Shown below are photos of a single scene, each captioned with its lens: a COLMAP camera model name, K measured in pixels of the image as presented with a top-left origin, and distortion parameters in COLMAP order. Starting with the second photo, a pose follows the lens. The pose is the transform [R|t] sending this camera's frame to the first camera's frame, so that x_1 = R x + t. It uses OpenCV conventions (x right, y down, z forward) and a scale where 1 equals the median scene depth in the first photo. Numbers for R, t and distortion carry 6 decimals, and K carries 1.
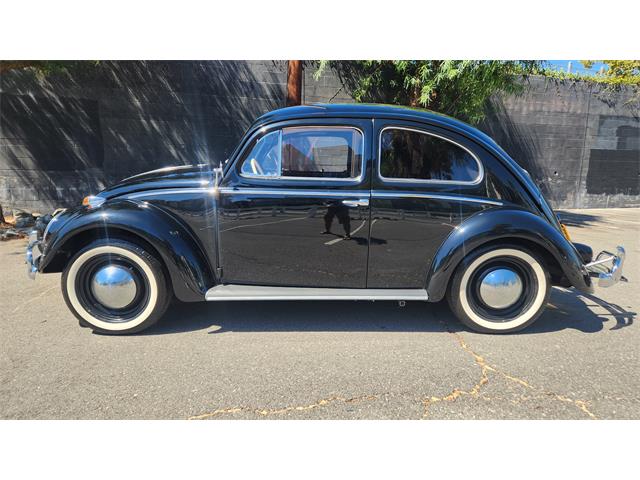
lens RADIAL K [[430.8, 0, 320.8], [0, 430.8, 235.5], [0, 0, 1]] dist [0.084657, -0.066535]
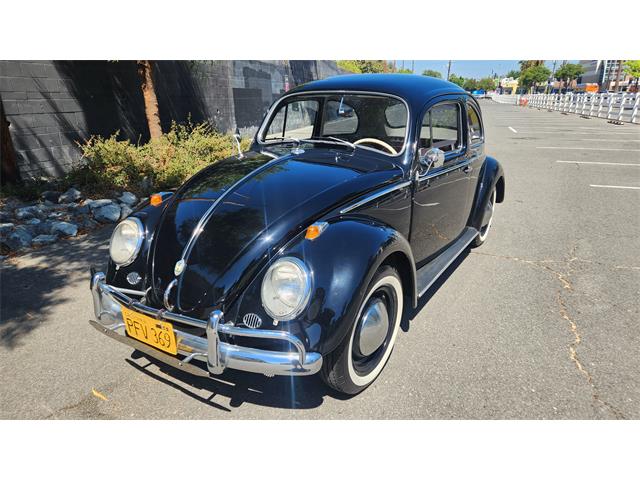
lens RADIAL K [[433.9, 0, 320.0], [0, 433.9, 240.0], [0, 0, 1]] dist [0.081310, -0.063284]
pose [[0.540461, -0.284618, 0.791767, -0.297265], [0.148836, 0.958546, 0.242975, -0.063647], [-0.828100, -0.013475, 0.560418, 0.174440]]
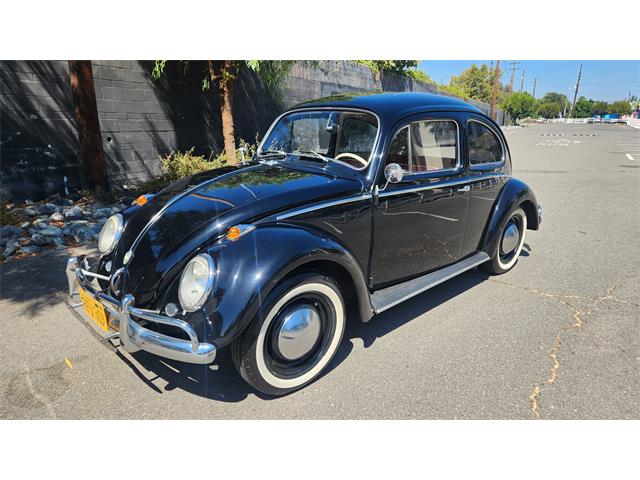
lens RADIAL K [[433.9, 0, 320.0], [0, 433.9, 240.0], [0, 0, 1]] dist [0.081310, -0.063284]
pose [[0.728092, -0.199320, 0.655861, -0.253626], [0.121235, 0.979152, 0.162983, -0.047008], [-0.674673, -0.039153, 0.737078, 0.106435]]
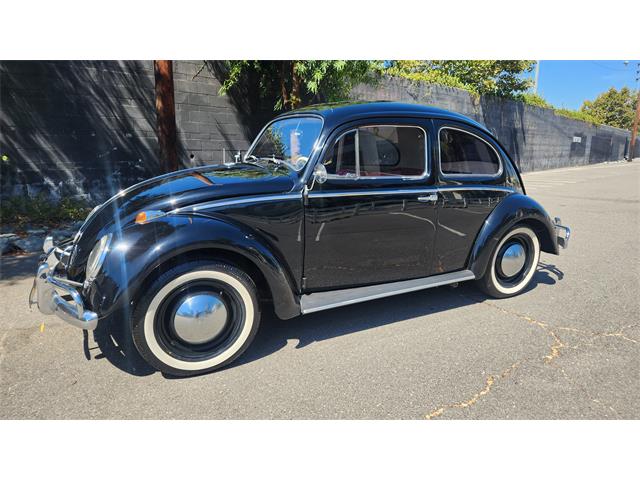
lens RADIAL K [[433.9, 0, 320.0], [0, 433.9, 240.0], [0, 0, 1]] dist [0.081310, -0.063284]
pose [[0.883757, -0.106008, 0.455781, -0.172938], [0.080384, 0.993915, 0.075305, -0.020231], [-0.460991, -0.029913, 0.886901, 0.042053]]
